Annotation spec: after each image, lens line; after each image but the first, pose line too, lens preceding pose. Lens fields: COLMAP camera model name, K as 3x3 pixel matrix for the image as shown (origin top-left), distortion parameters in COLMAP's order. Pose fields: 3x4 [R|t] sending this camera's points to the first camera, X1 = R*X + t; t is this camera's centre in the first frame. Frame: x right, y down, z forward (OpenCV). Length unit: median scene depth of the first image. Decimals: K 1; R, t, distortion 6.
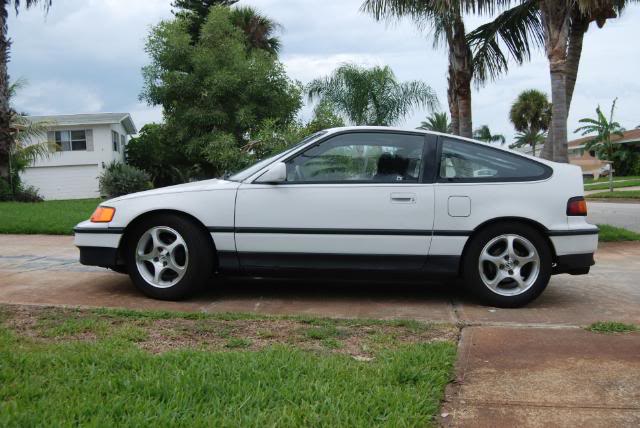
lens RADIAL K [[700.8, 0, 320.0], [0, 700.8, 209.8], [0, 0, 1]] dist [-0.061168, 0.000000]
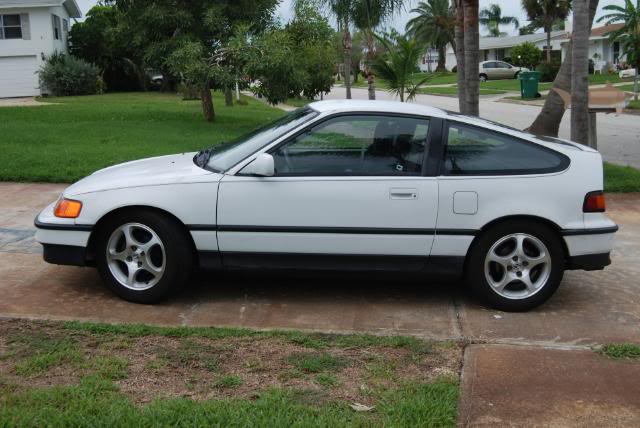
lens RADIAL K [[807.7, 0, 321.8], [0, 807.7, 218.1], [0, 0, 1]] dist [-0.049318, 0.000000]
pose [[0.999587, 0.003343, 0.028536, -0.016216], [-0.007045, 0.991404, 0.130643, -0.120015], [-0.027854, -0.130791, 0.991019, -0.032746]]
